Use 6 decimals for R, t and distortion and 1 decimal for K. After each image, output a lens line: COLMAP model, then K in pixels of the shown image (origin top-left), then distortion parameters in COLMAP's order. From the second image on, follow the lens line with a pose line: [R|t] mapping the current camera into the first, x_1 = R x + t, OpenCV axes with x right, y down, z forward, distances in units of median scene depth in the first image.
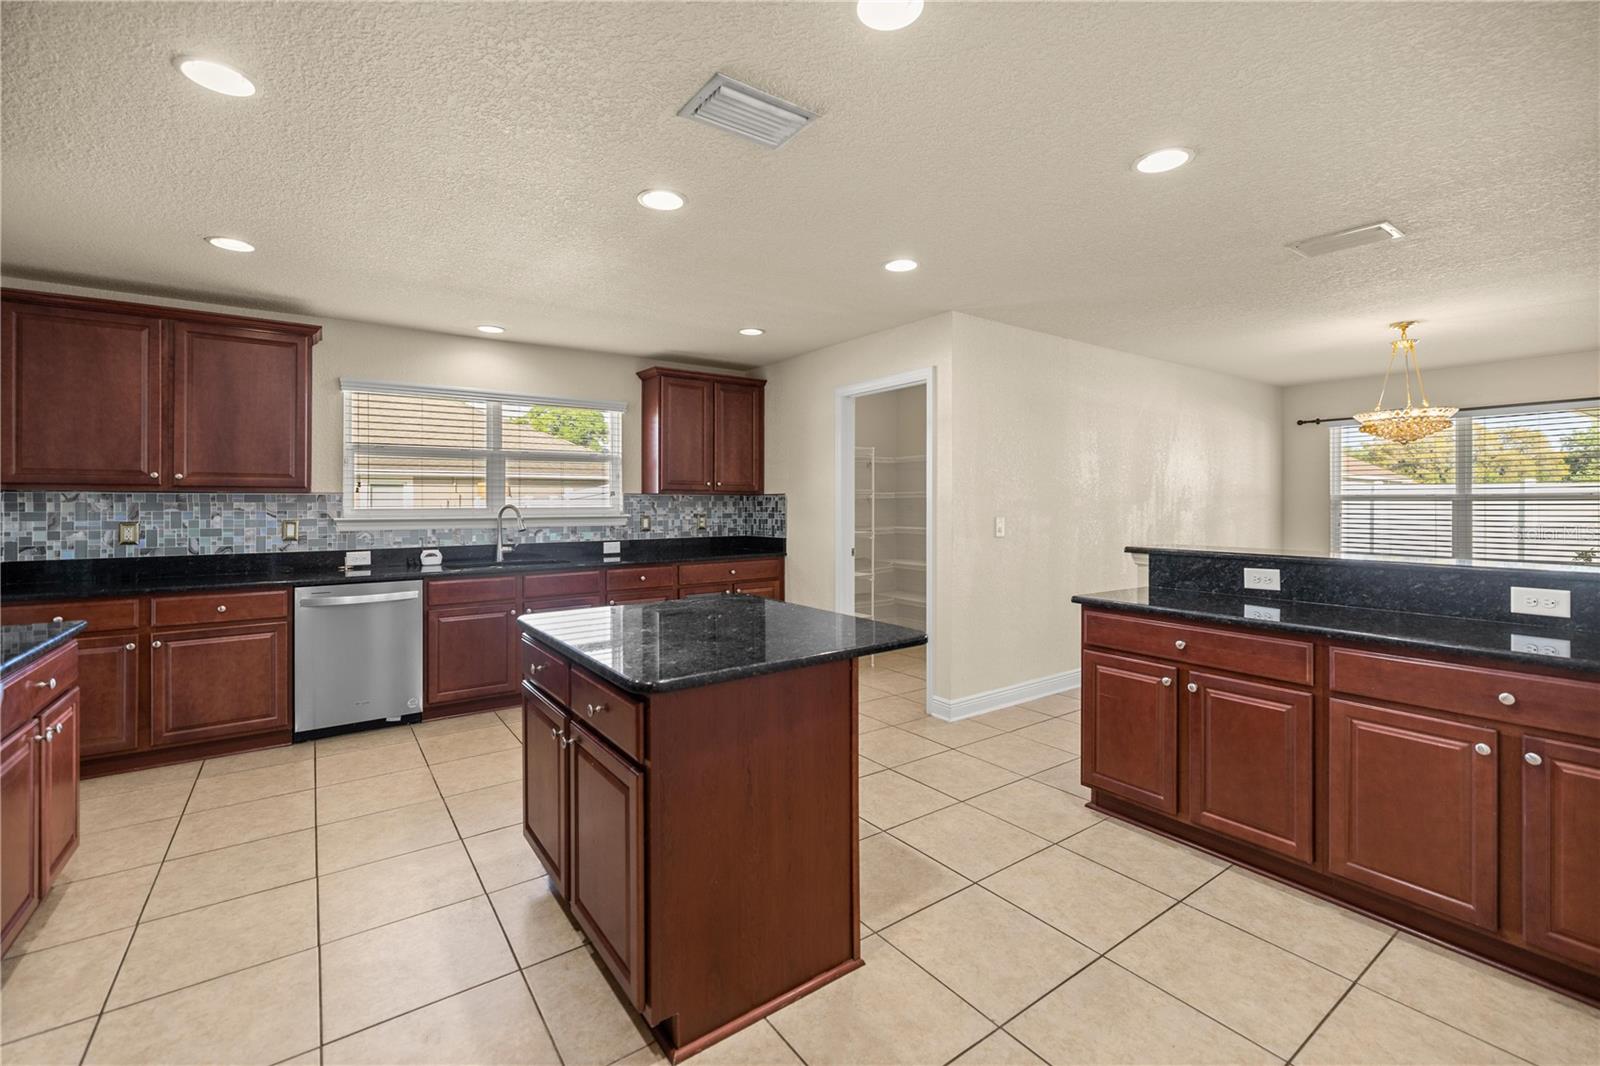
lens RADIAL K [[673.5, 0, 772.8], [0, 673.5, 503.5], [0, 0, 1]] dist [0.000197, -0.000170]
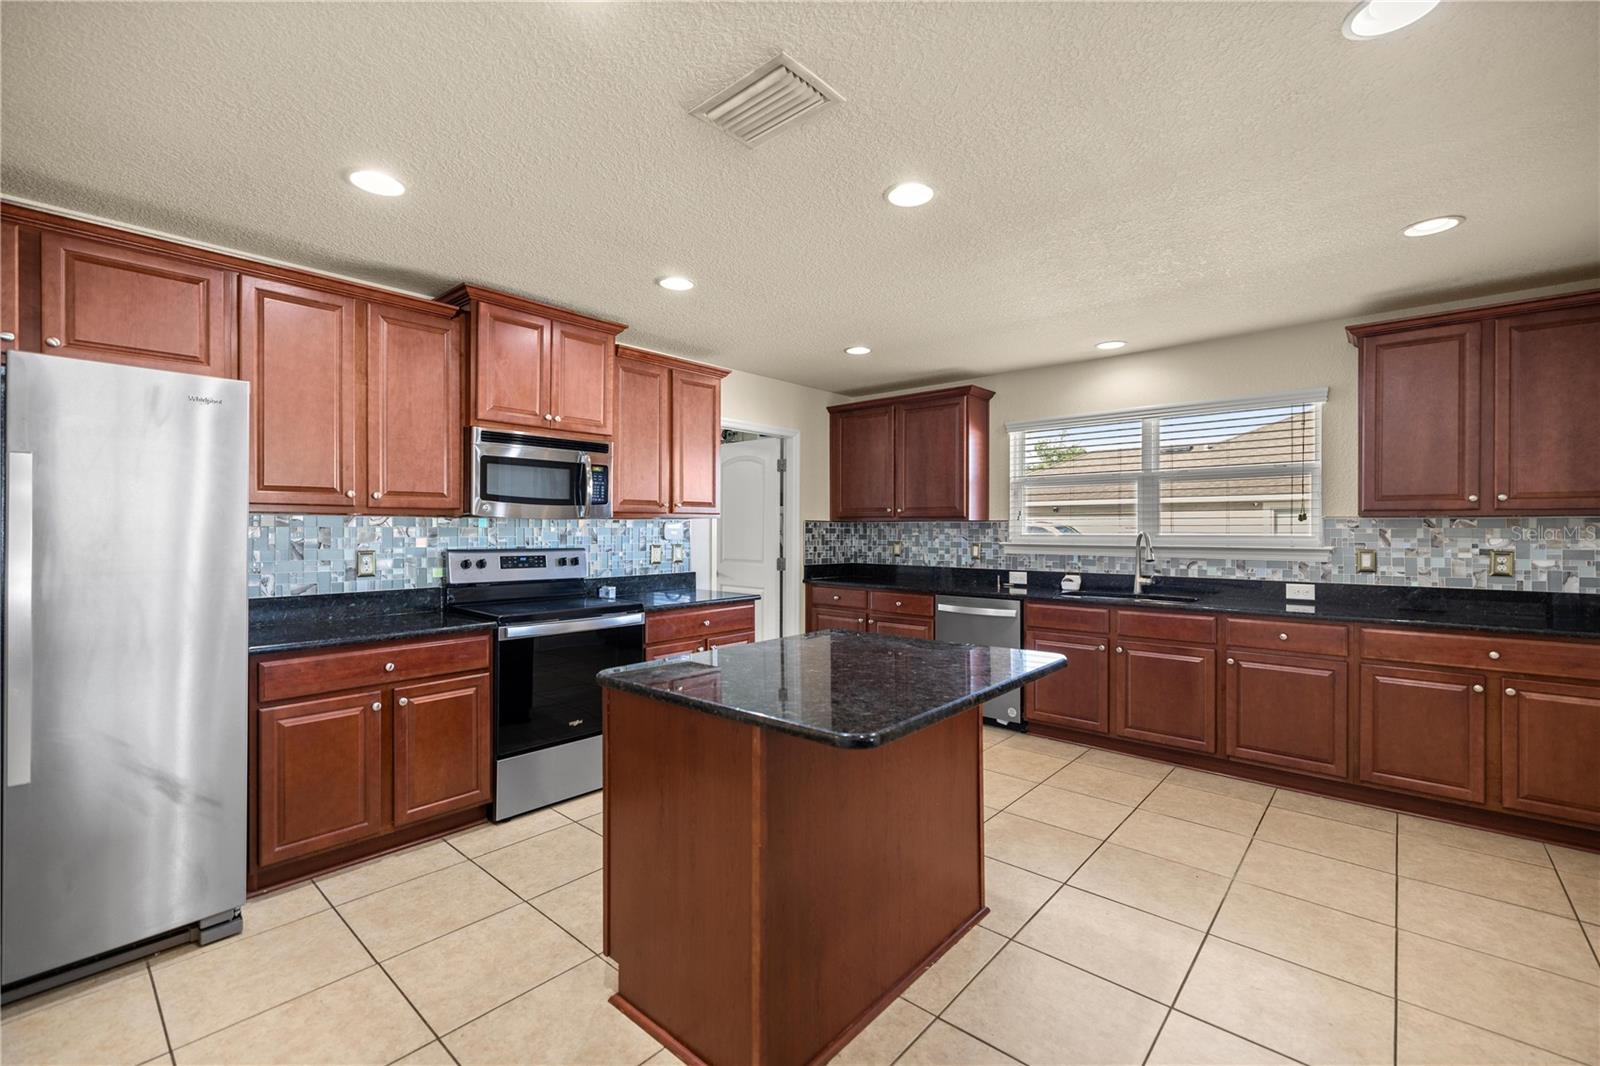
lens RADIAL K [[673.5, 0, 793.5], [0, 673.5, 525.0], [0, 0, 1]] dist [0.000197, -0.000170]
pose [[0.237037, -0.003909, -0.971493, 0.383222], [-0.002783, 0.999985, -0.004702, -0.001539], [0.971497, 0.003818, 0.237022, 0.339675]]
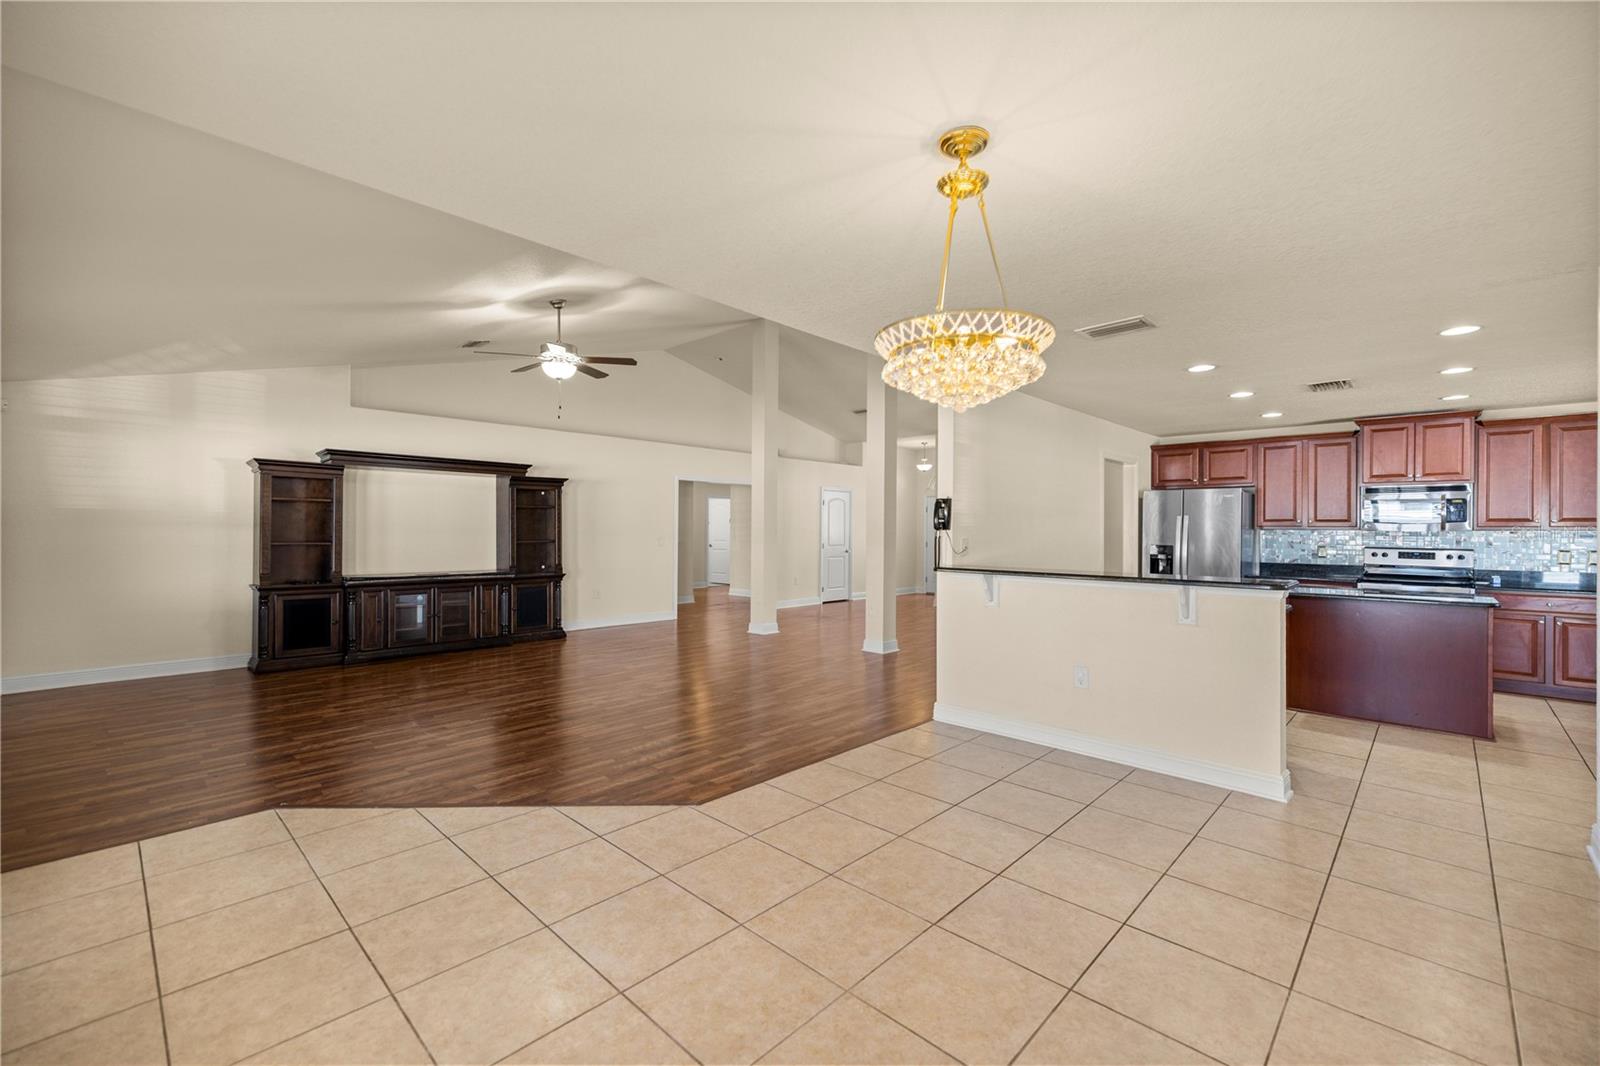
lens RADIAL K [[673.5, 0, 798.6], [0, 673.5, 533.5], [0, 0, 1]] dist [0.000197, -0.000170]
pose [[-0.981178, -0.014958, -0.192527, 1.695491], [-0.014924, 0.999887, -0.001630, 0.029941], [0.192529, 0.001274, -0.981290, 2.272156]]
